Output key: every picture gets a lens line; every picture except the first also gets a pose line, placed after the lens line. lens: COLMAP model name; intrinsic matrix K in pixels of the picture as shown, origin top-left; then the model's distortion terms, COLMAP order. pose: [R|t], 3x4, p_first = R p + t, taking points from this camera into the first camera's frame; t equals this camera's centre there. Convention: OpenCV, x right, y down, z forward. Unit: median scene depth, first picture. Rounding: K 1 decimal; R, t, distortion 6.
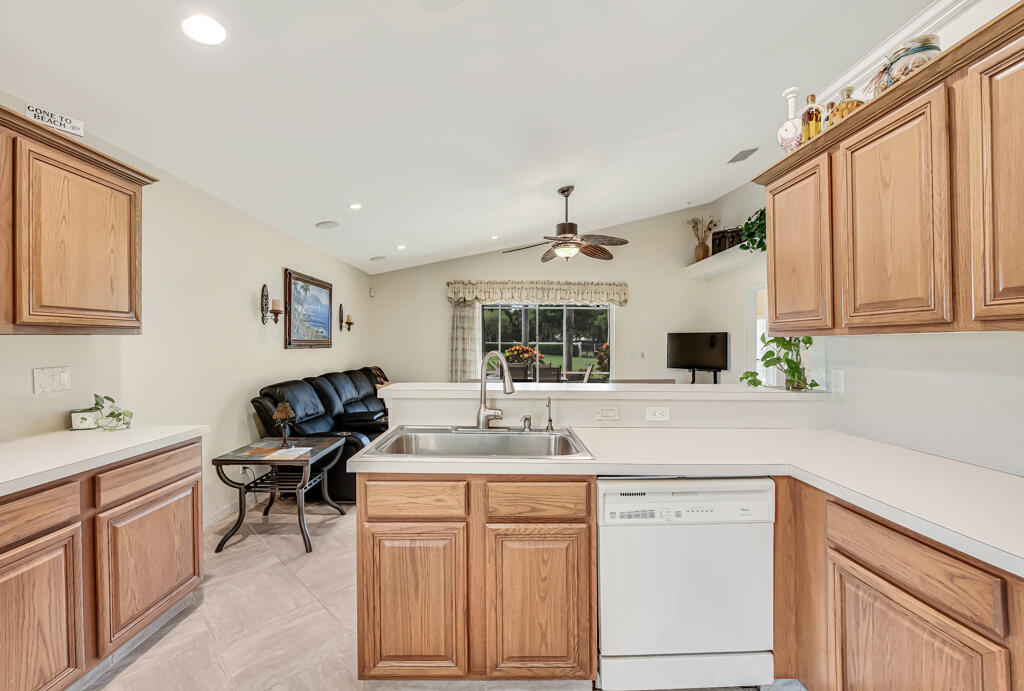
lens RADIAL K [[423.7, 0, 504.3], [0, 423.7, 349.5], [0, 0, 1]] dist [-0.015494, -0.000018]
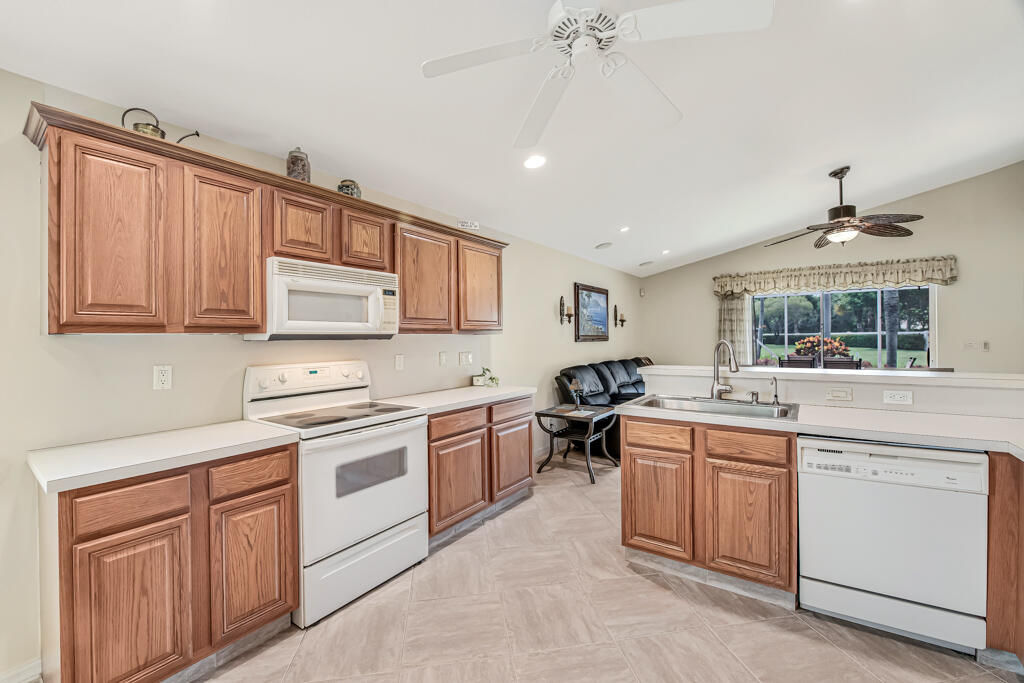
lens RADIAL K [[419.2, 0, 514.4], [0, 419.2, 342.3], [0, 0, 1]] dist [0.000156, -0.007902]
pose [[0.816993, -0.011308, -0.576536, 0.101465], [0.009653, 0.999936, -0.005934, 0.005976], [0.576566, -0.000718, 0.817050, -0.224368]]
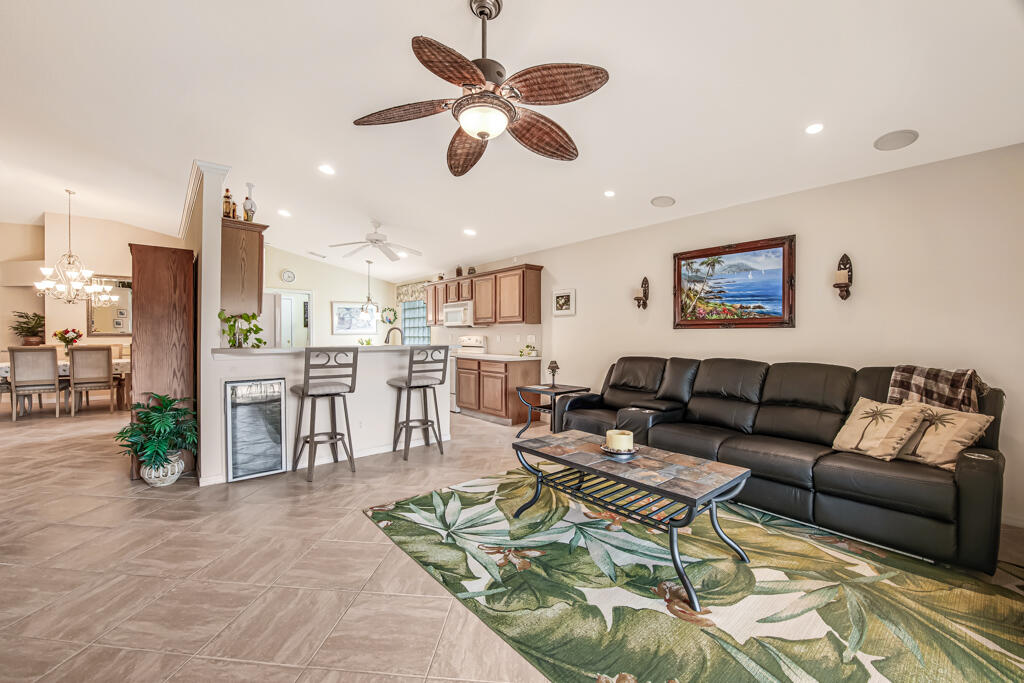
lens RADIAL K [[415.0, 0, 501.1], [0, 415.0, 336.6], [0, 0, 1]] dist [-0.002257, -0.007773]
pose [[-0.773656, -0.002074, -0.633603, 0.529945], [-0.011938, 0.999865, 0.011304, 0.012165], [0.633494, 0.016309, -0.773576, 1.673592]]
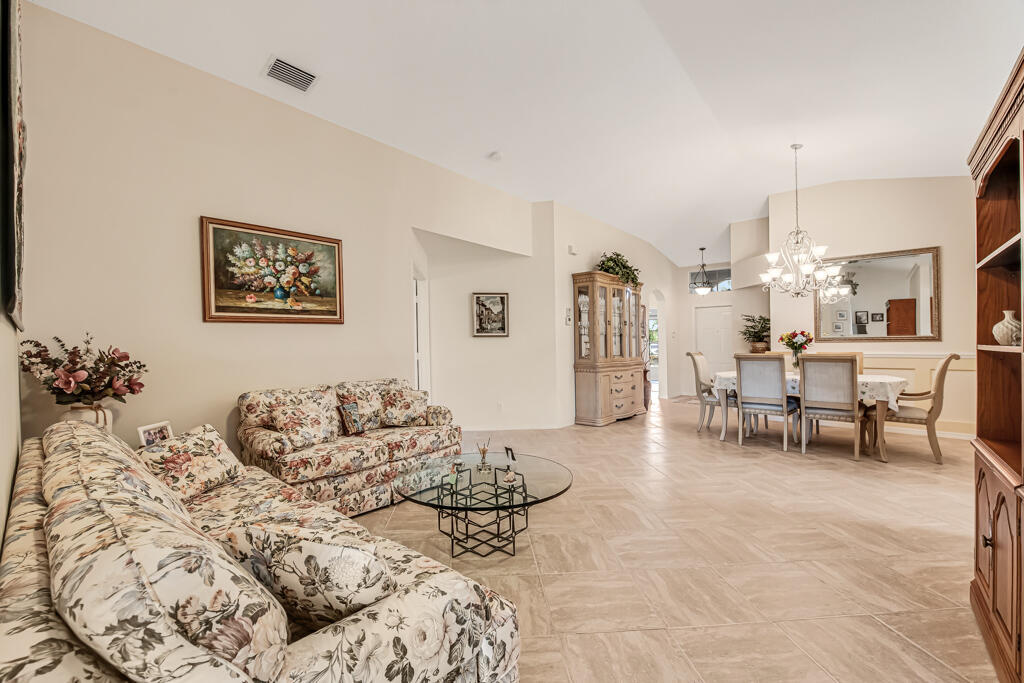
lens RADIAL K [[419.2, 0, 514.4], [0, 419.2, 342.3], [0, 0, 1]] dist [0.000156, -0.007902]
pose [[-0.766312, 0.002792, 0.642462, 0.678482], [0.011198, 0.999897, 0.009011, 0.034451], [-0.642371, 0.014100, -0.766264, 0.781678]]
